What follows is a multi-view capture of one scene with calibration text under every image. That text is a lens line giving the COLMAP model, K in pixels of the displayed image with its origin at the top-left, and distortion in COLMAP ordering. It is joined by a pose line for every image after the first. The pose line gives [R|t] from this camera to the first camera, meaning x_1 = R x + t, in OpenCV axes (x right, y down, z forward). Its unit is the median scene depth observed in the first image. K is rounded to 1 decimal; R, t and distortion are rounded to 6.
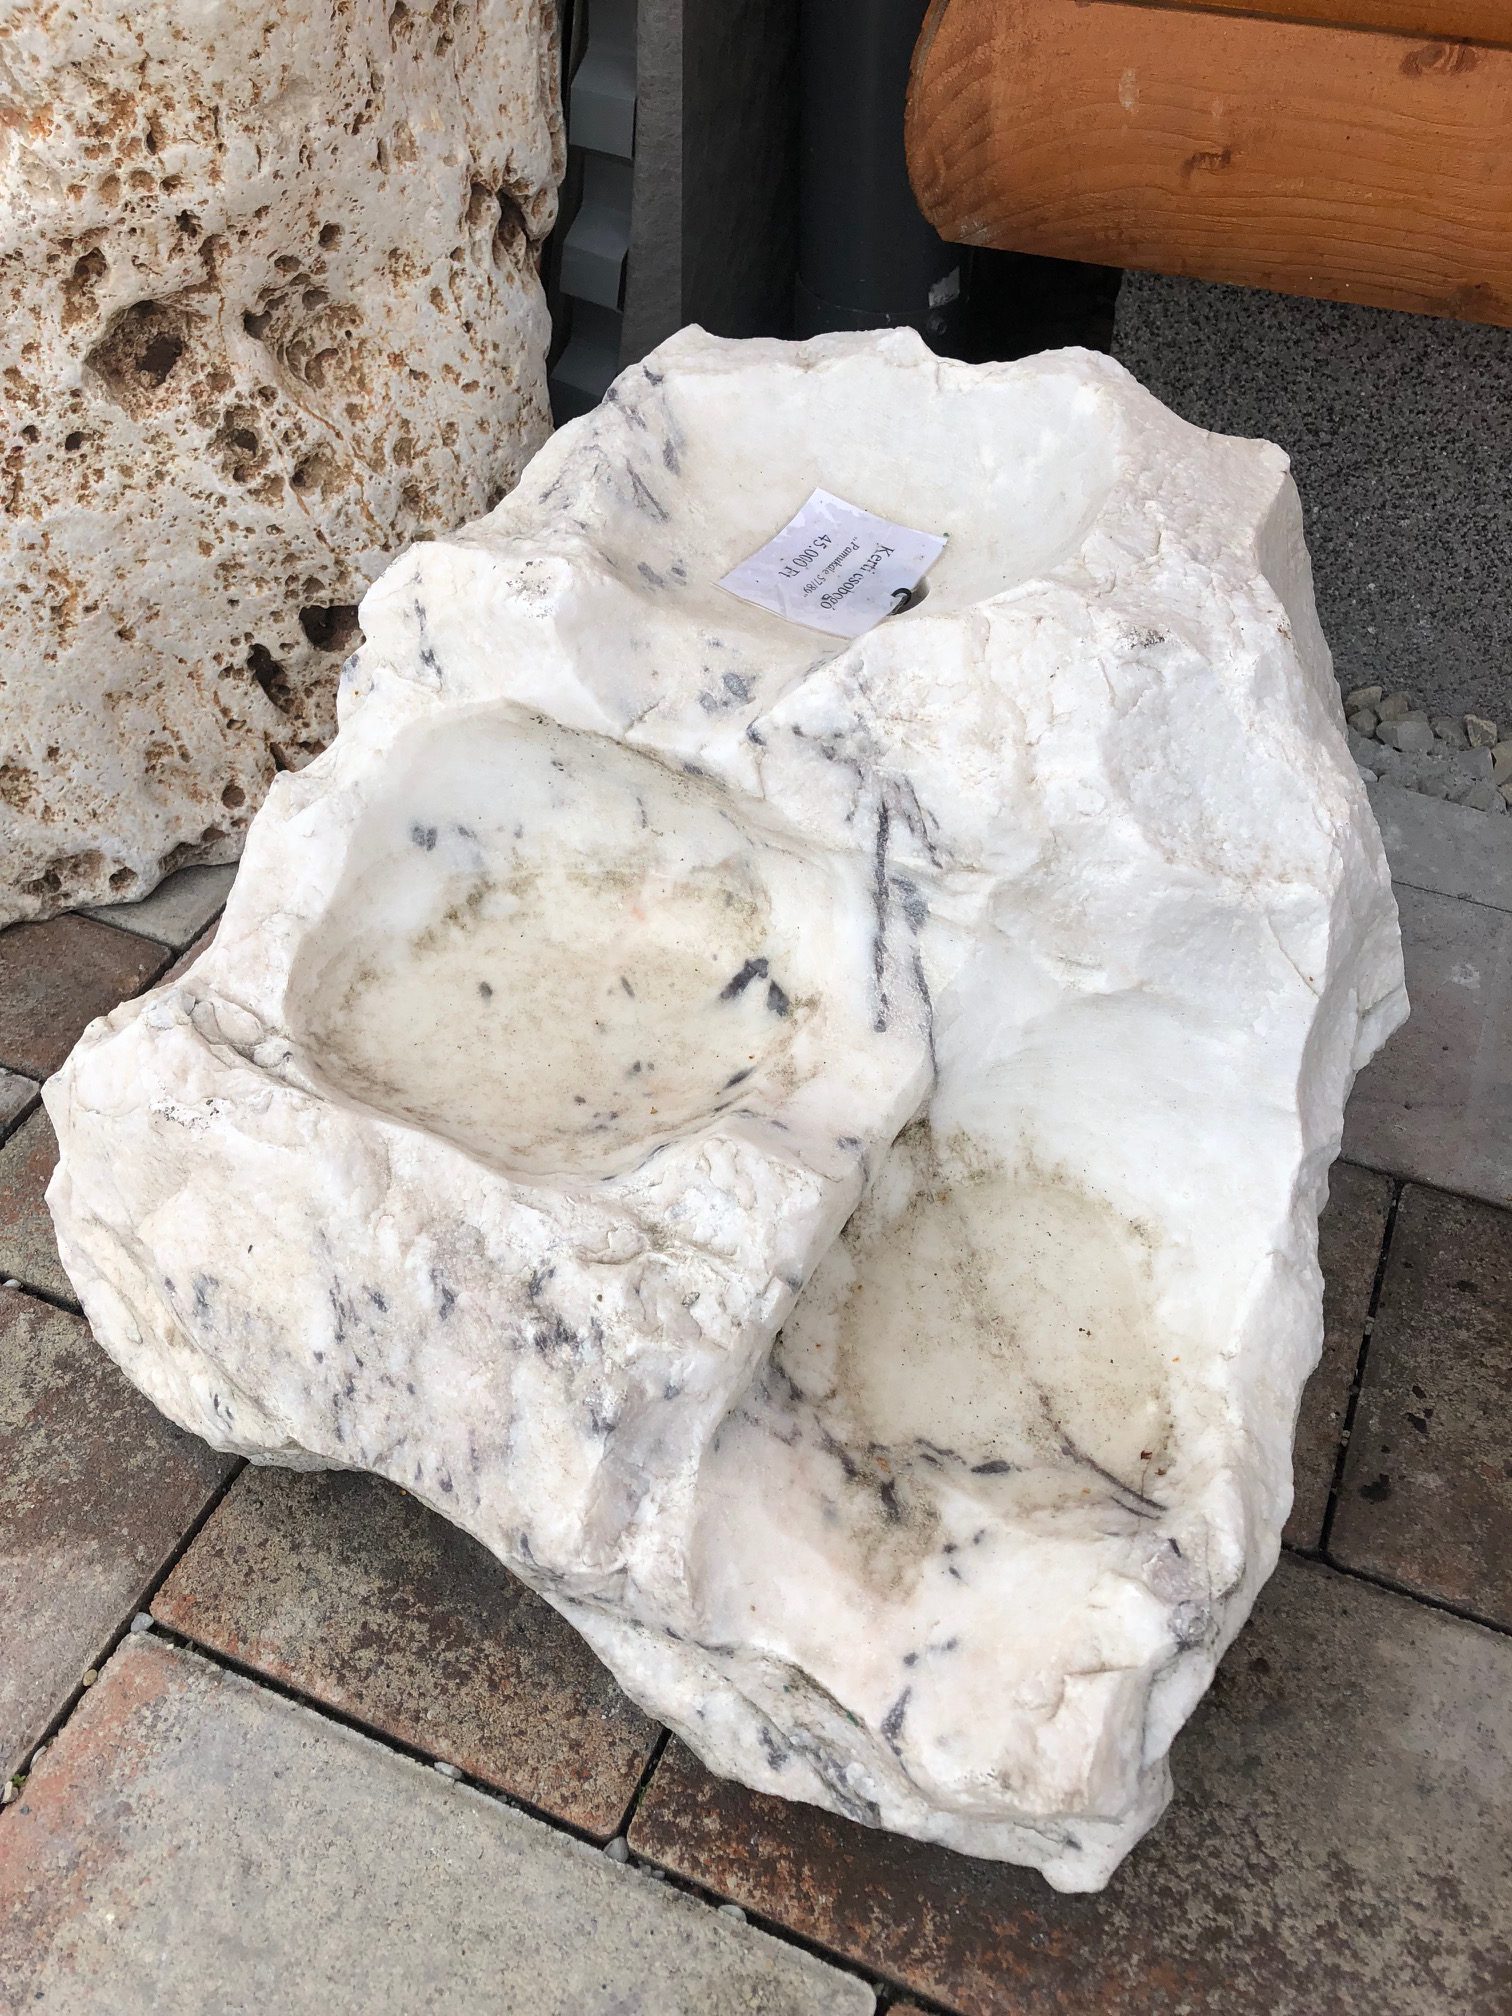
lens RADIAL K [[1663.0, 0, 758.5], [0, 1663.0, 1006.7], [0, 0, 1]] dist [0.026219, -0.011204]
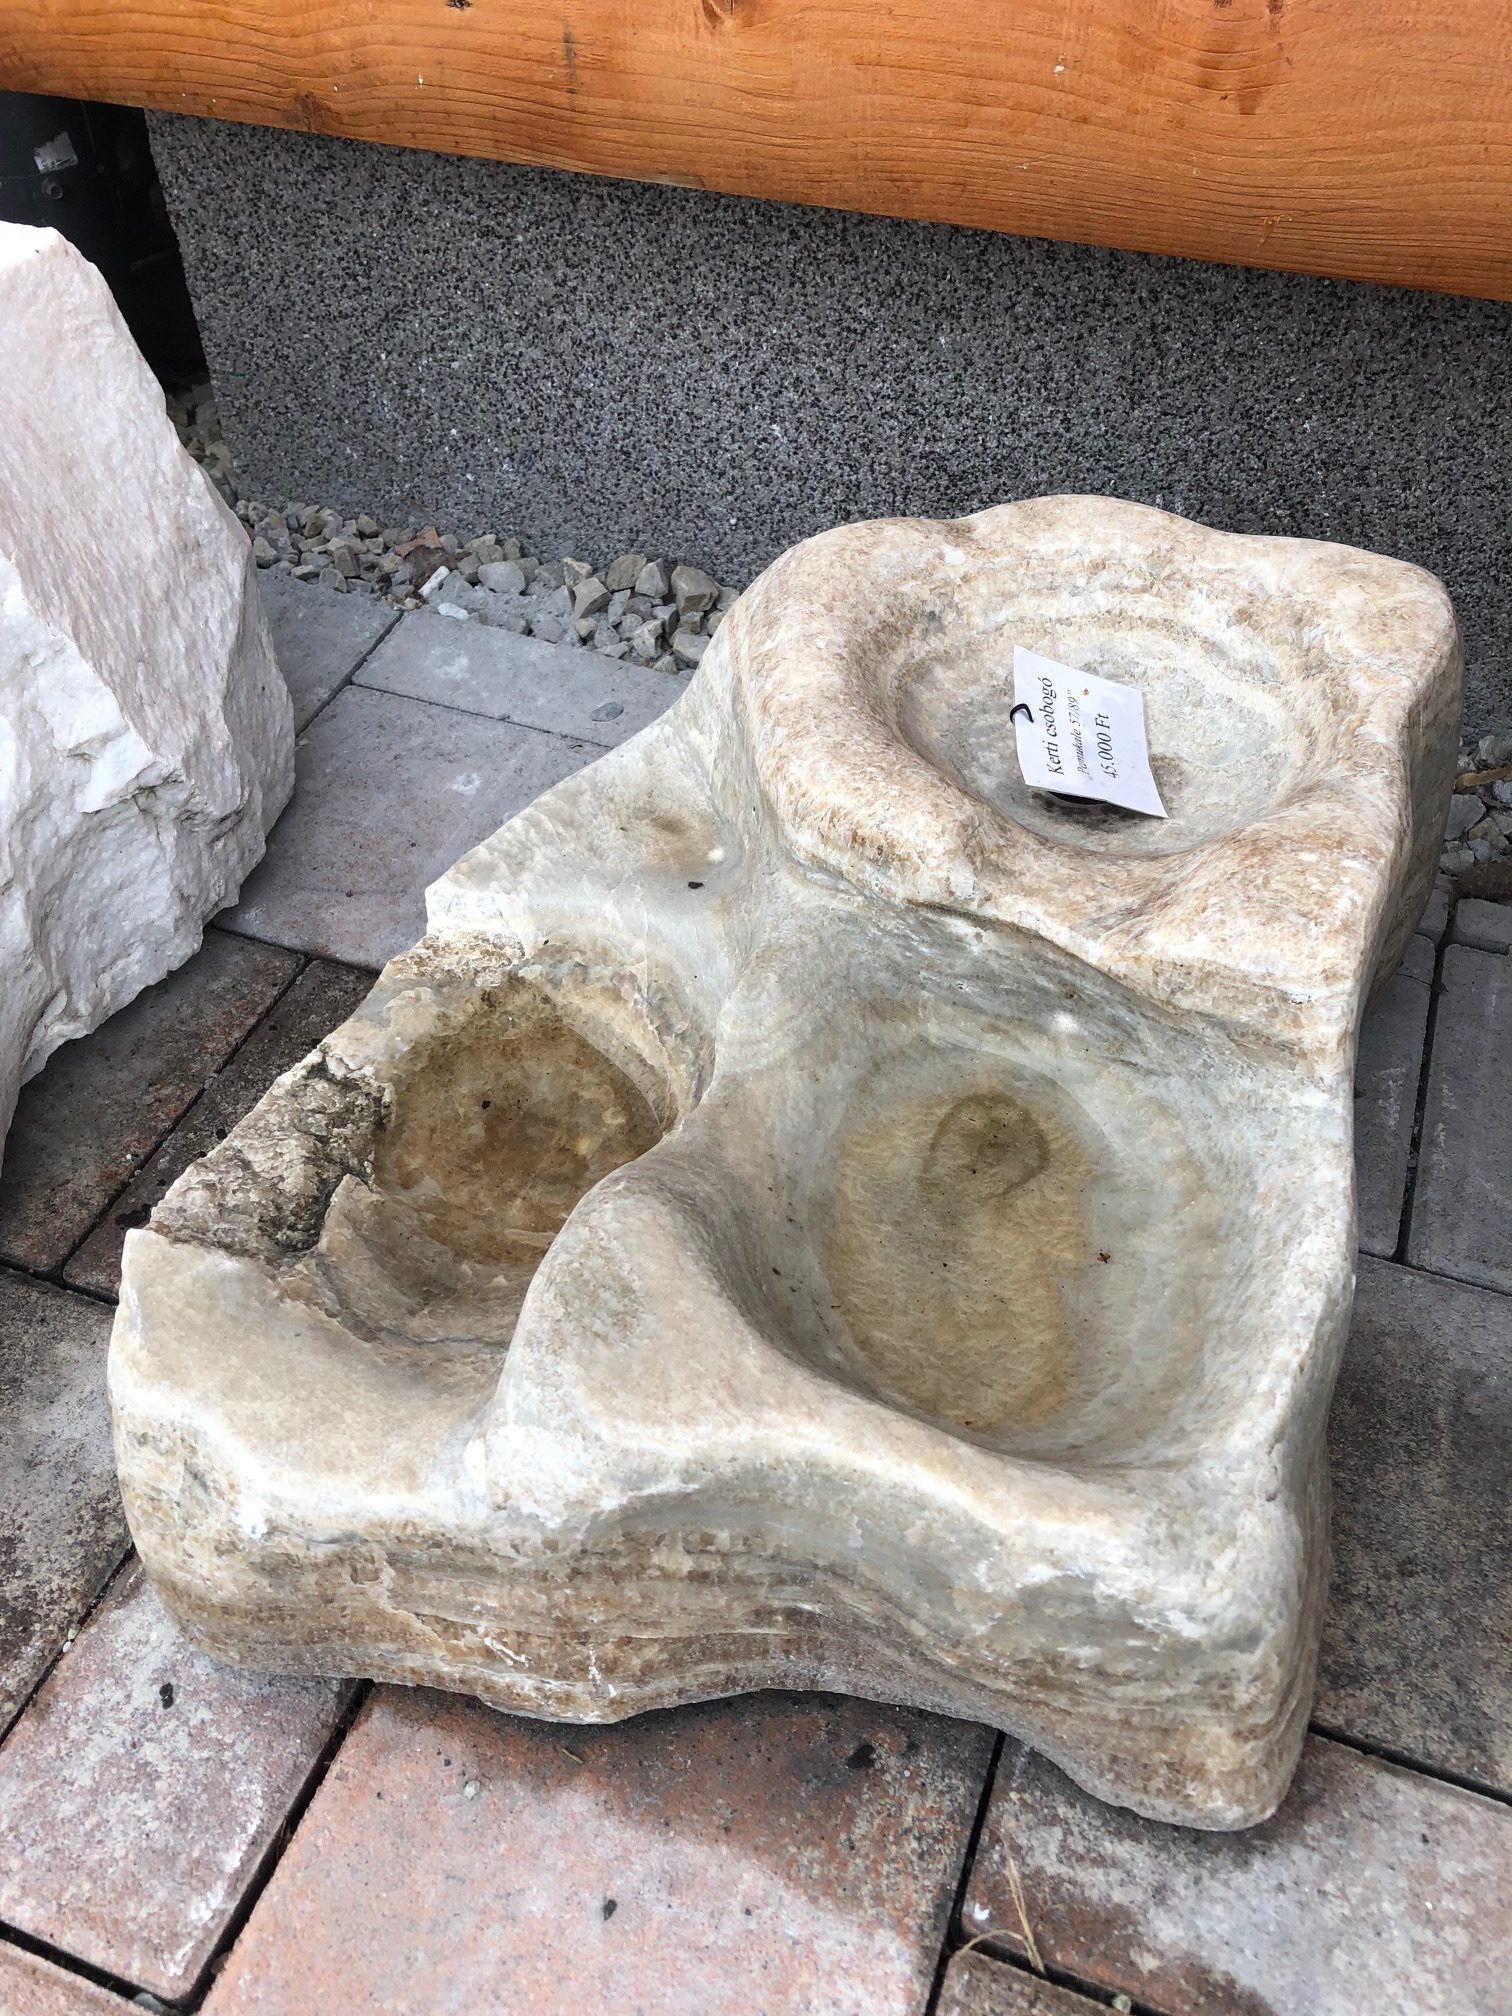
lens RADIAL K [[1663.0, 0, 753.6], [0, 1663.0, 1011.1], [0, 0, 1]] dist [0.026219, -0.011204]
pose [[0.998880, -0.027040, 0.038826, 0.640324], [0.027608, 0.999519, -0.014158, 0.164918], [-0.038425, 0.015214, 0.999146, -0.055136]]
